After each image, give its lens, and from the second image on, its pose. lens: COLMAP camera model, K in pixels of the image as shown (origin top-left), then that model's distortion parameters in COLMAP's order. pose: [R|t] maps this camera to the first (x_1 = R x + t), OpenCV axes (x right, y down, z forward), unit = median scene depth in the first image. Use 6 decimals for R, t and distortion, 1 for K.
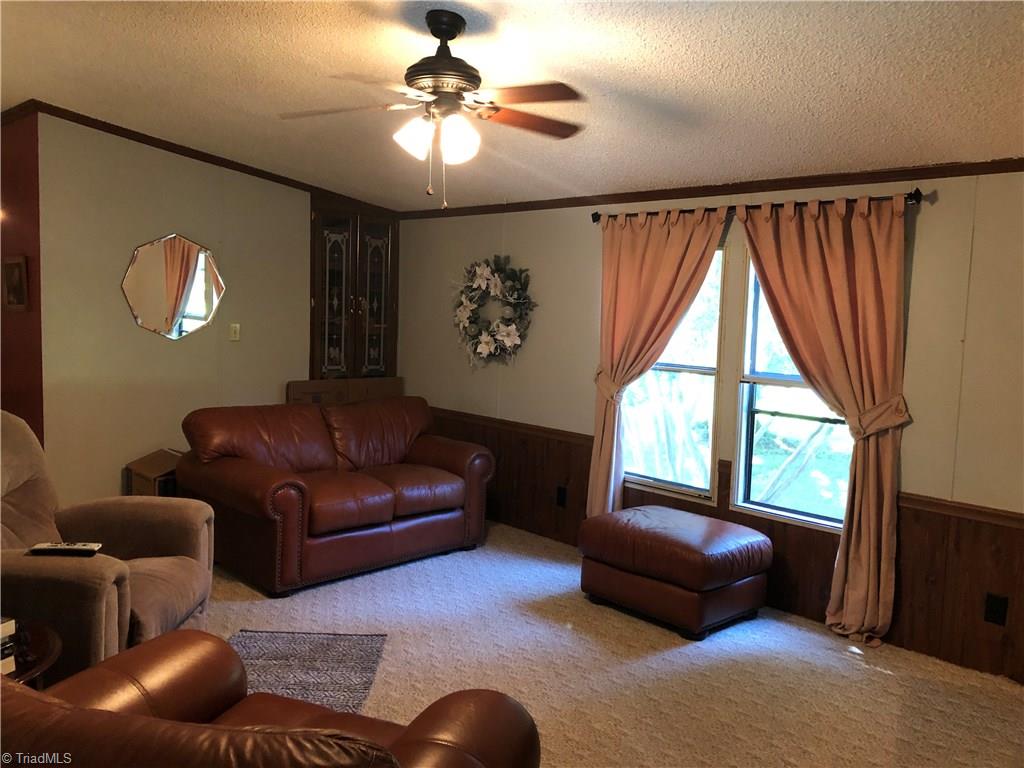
lens RADIAL K [[826.9, 0, 515.9], [0, 826.9, 362.8], [0, 0, 1]] dist [0.033793, -0.010256]
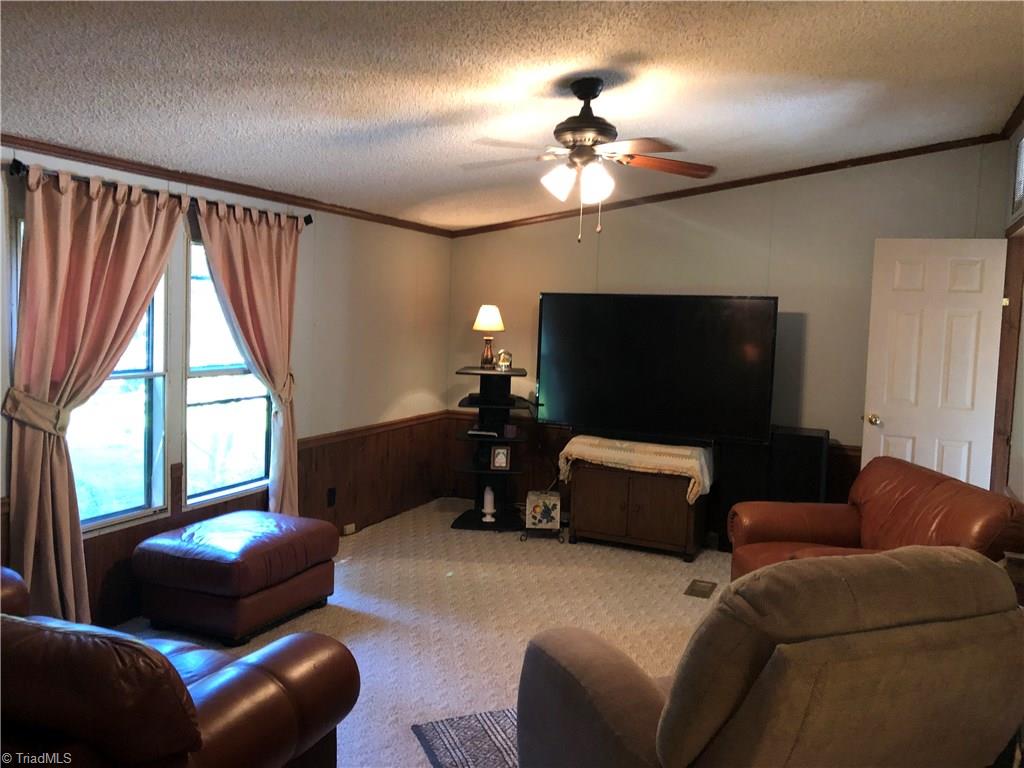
lens RADIAL K [[826.9, 0, 515.9], [0, 826.9, 362.8], [0, 0, 1]] dist [0.033793, -0.010256]
pose [[-0.343722, -0.112673, 0.932288, -0.893603], [0.018336, 0.991781, 0.126624, -0.129973], [-0.938892, 0.060618, -0.338831, 1.124288]]
